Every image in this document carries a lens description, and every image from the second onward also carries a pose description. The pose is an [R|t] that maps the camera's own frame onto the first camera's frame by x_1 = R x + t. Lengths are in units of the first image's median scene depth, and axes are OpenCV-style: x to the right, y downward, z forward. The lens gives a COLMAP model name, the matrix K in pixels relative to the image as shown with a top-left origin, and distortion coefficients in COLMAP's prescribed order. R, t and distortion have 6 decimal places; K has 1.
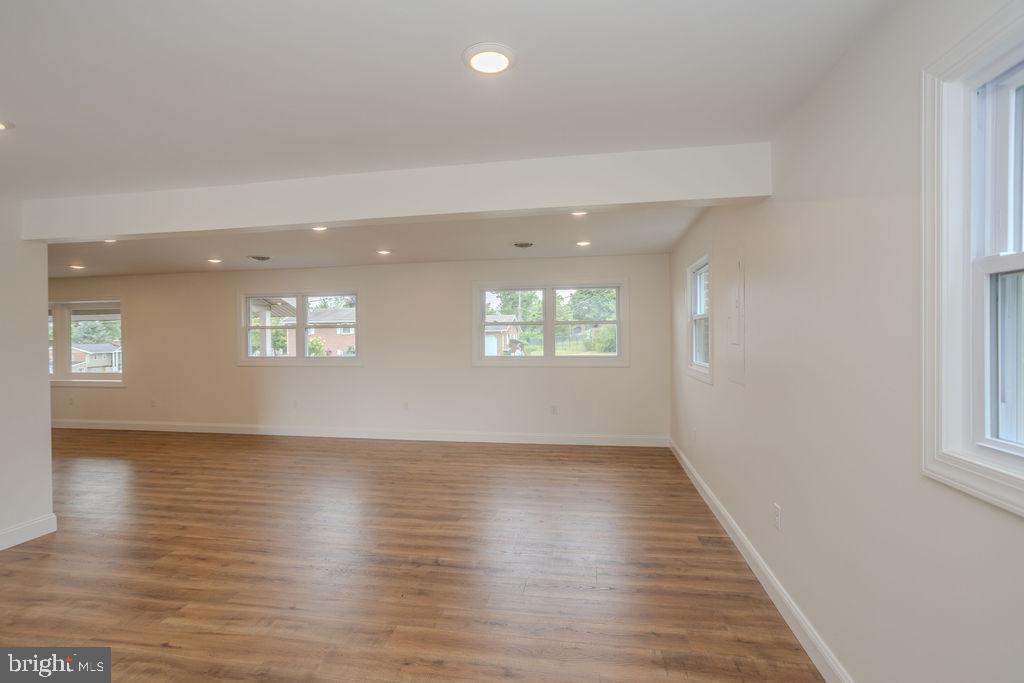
lens RADIAL K [[506.6, 0, 519.3], [0, 506.6, 341.3], [0, 0, 1]] dist [-0.052192, 0.031581]
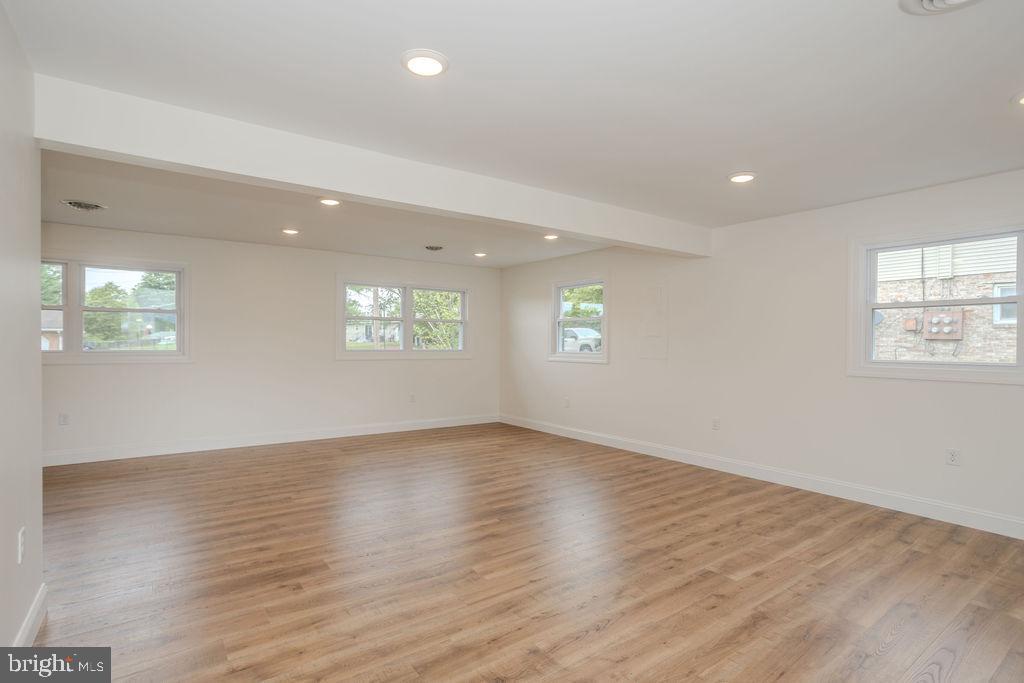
lens RADIAL K [[506.6, 0, 519.3], [0, 506.6, 341.3], [0, 0, 1]] dist [-0.052192, 0.031581]
pose [[0.690248, 0.015358, 0.723410, -1.026557], [-0.020677, 0.999785, -0.001496, 0.022235], [-0.723277, -0.013926, 0.690417, 0.122569]]
